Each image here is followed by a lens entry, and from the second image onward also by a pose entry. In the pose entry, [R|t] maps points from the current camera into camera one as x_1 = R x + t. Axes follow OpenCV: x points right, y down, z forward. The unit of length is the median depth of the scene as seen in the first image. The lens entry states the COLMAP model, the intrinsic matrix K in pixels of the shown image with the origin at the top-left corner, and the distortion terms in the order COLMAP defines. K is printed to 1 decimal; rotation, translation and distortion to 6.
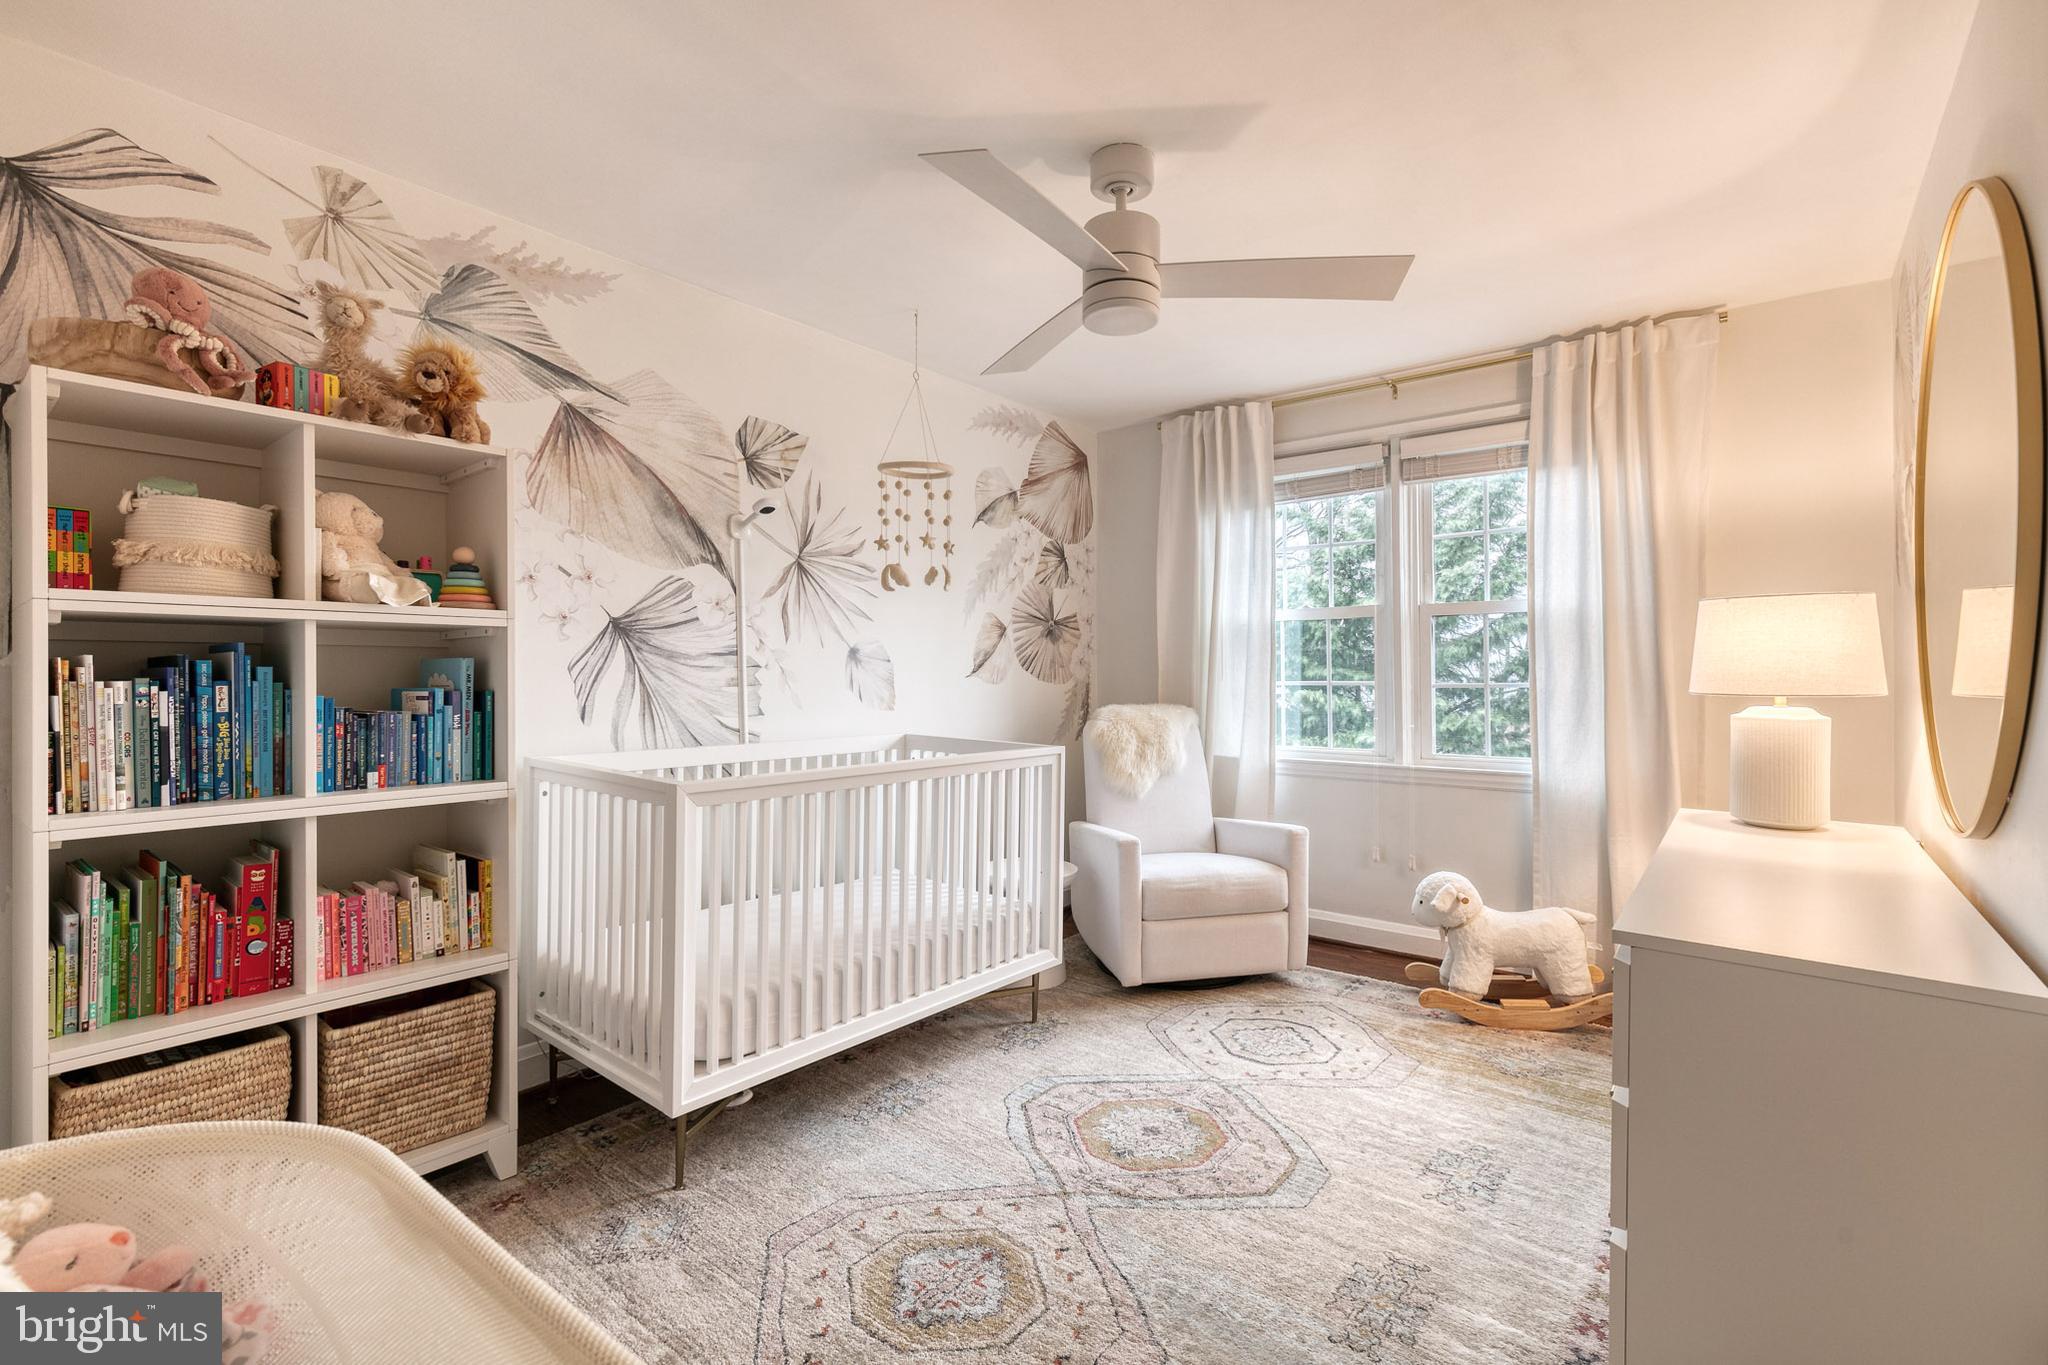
lens RADIAL K [[923.0, 0, 1043.0], [0, 923.0, 671.4], [0, 0, 1]] dist [0.002731, 0.000433]
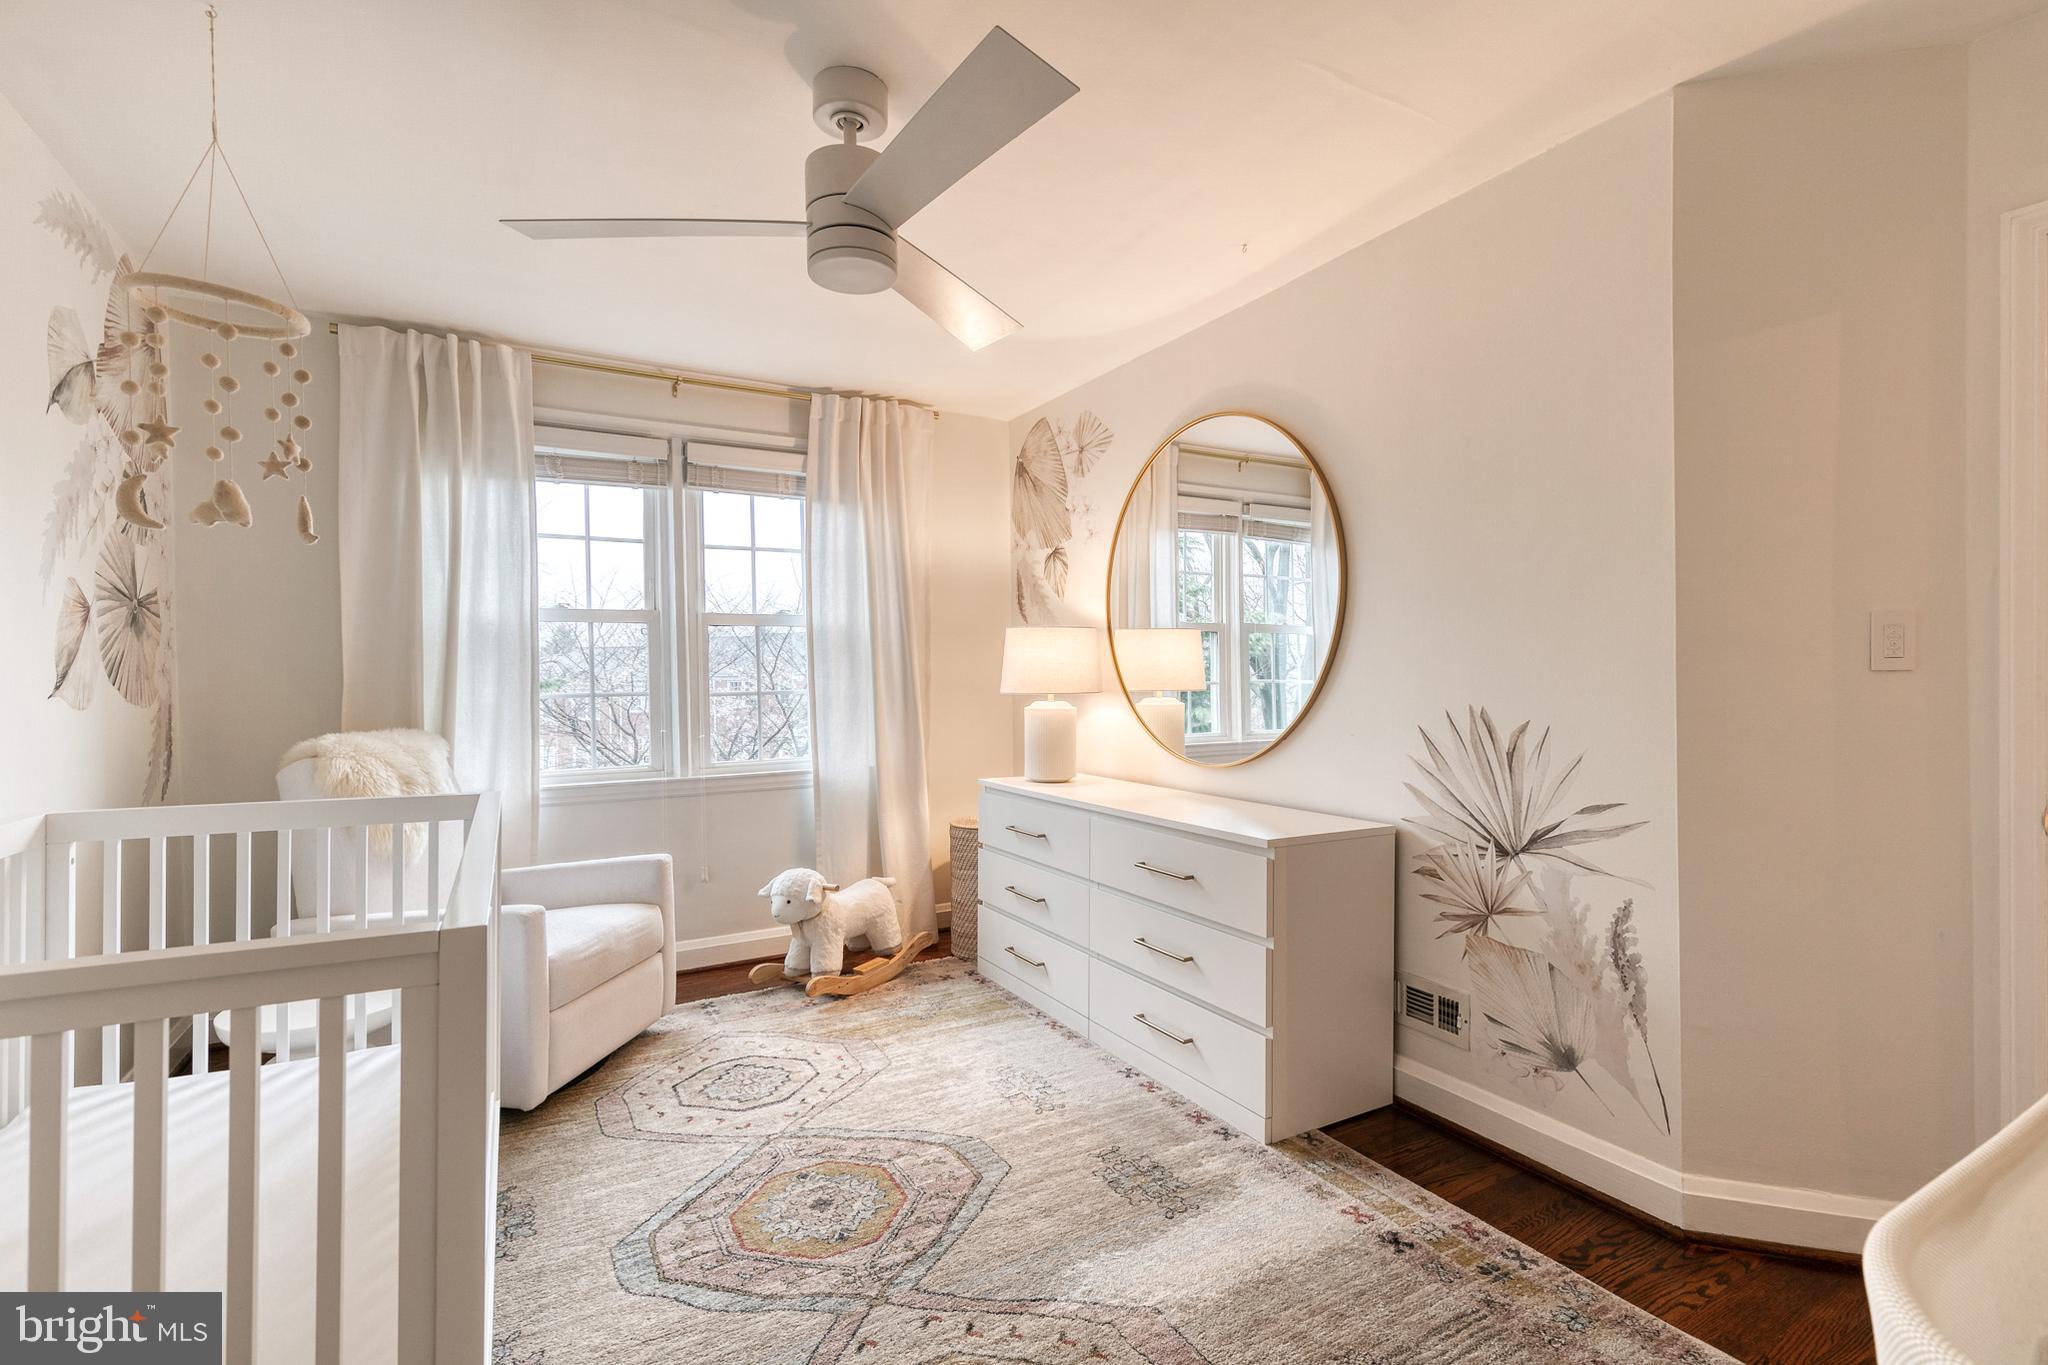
lens RADIAL K [[920.5, 0, 1045.5], [0, 920.5, 684.8], [0, 0, 1]] dist [0.001838, 0.000081]
pose [[0.370309, -0.011408, 0.928839, -0.595167], [0.008892, 0.999922, 0.008736, -0.000987], [-0.928866, 0.005024, 0.370382, 0.465964]]
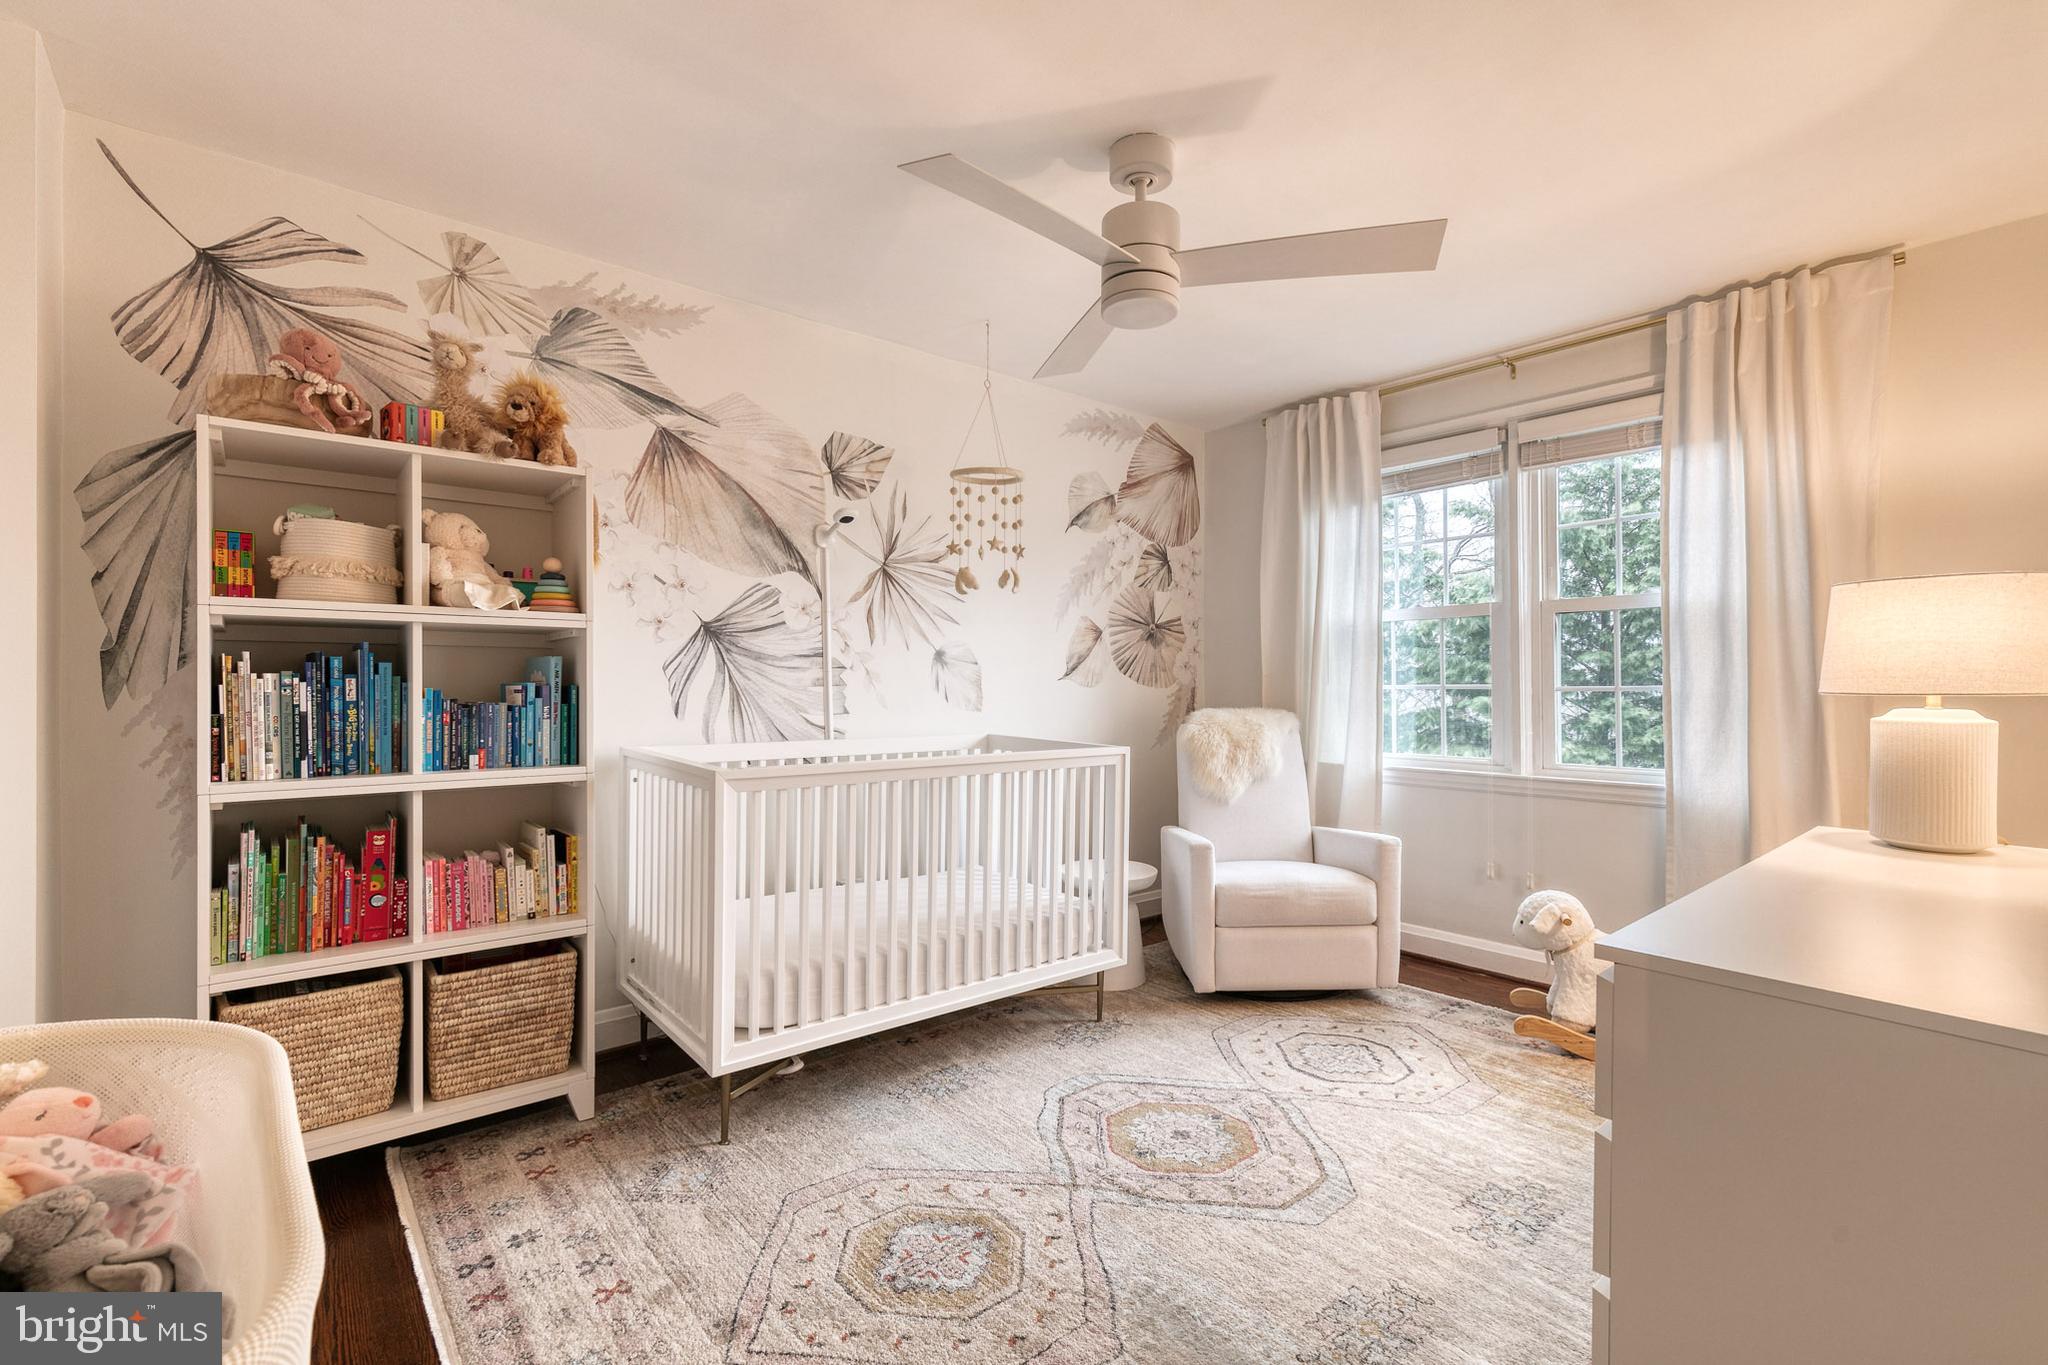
lens RADIAL K [[920.5, 0, 1045.5], [0, 920.5, 684.8], [0, 0, 1]] dist [0.001838, 0.000081]
pose [[0.981738, 0.001407, -0.190233, 0.157619], [-0.000977, 0.999997, 0.002354, 0.015172], [0.190236, -0.002126, 0.981736, 0.009056]]
